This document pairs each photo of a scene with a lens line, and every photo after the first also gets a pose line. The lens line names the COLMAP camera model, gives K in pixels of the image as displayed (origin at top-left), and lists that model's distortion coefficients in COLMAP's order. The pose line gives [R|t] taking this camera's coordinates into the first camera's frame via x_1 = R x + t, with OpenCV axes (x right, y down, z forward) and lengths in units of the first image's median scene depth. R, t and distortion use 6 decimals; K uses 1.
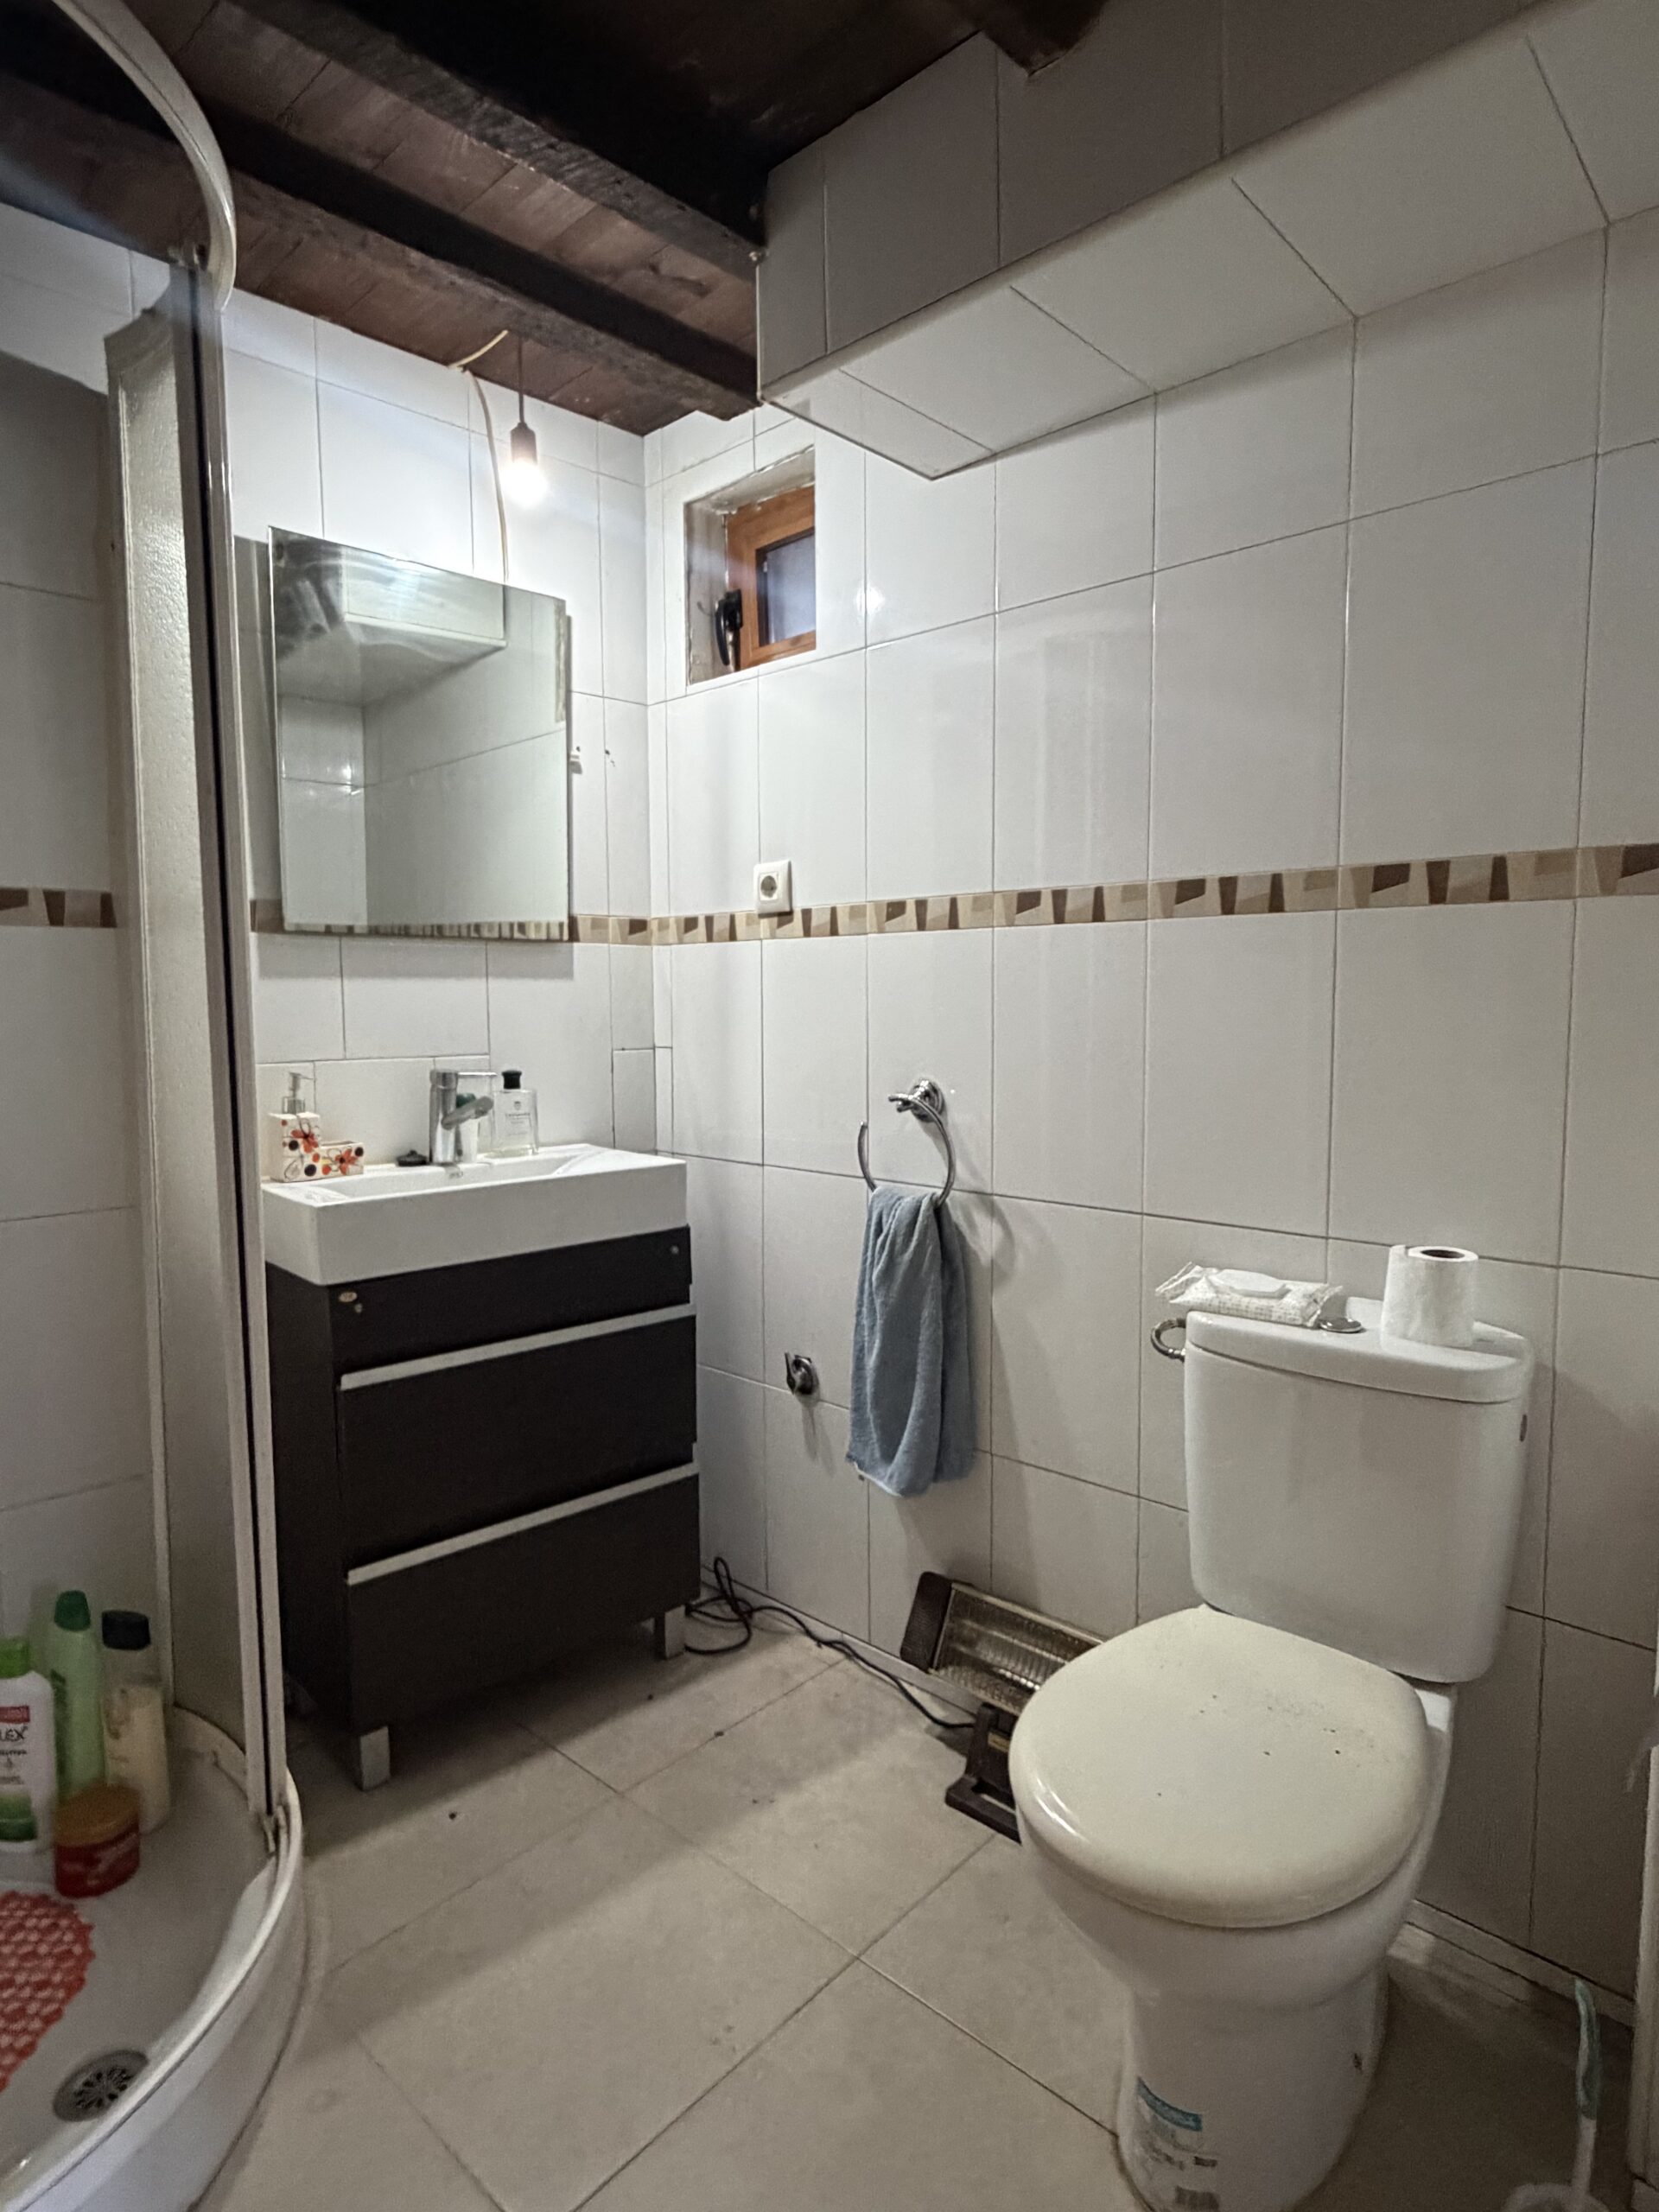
lens RADIAL K [[1226.6, 0, 845.3], [0, 1226.6, 1086.3], [0, 0, 1]] dist [0.002960, 0.001310]
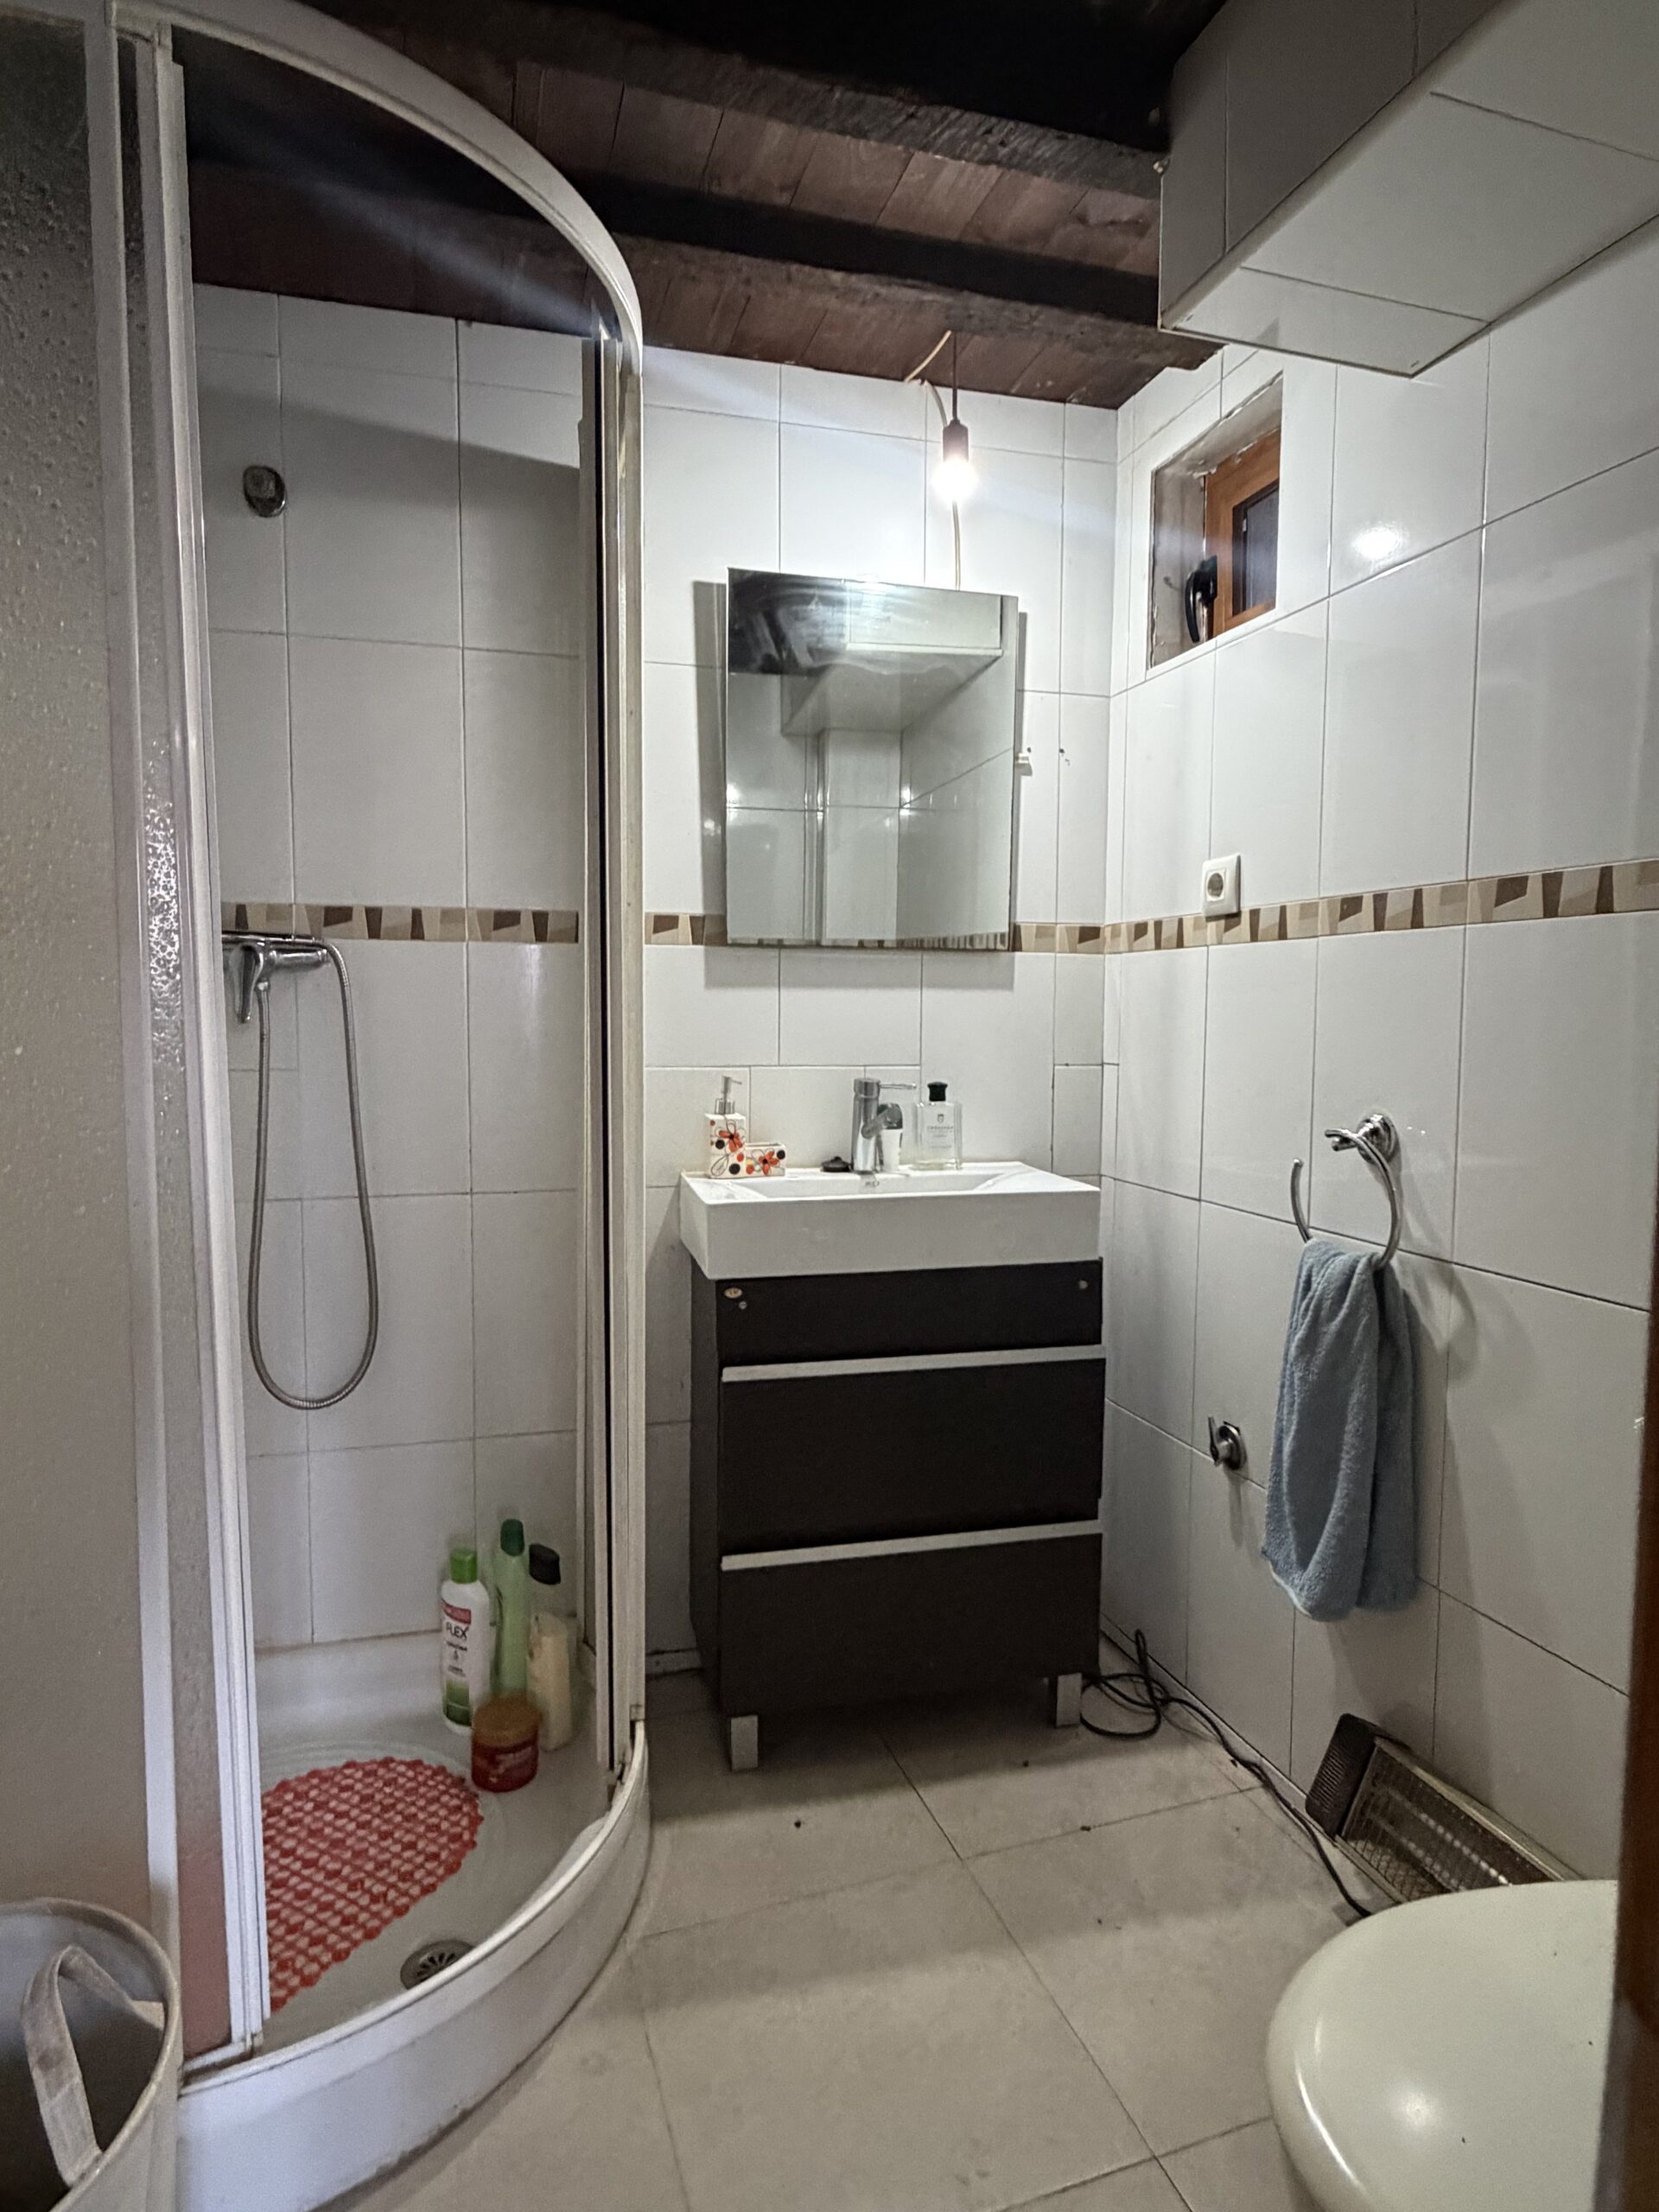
lens RADIAL K [[1226.6, 0, 845.3], [0, 1226.6, 1086.3], [0, 0, 1]] dist [0.002960, 0.001310]
pose [[0.875678, 0.039927, -0.481243, 0.150321], [-0.045470, 0.998966, 0.000142, -0.007201], [0.480751, 0.021758, 0.876587, 0.113169]]
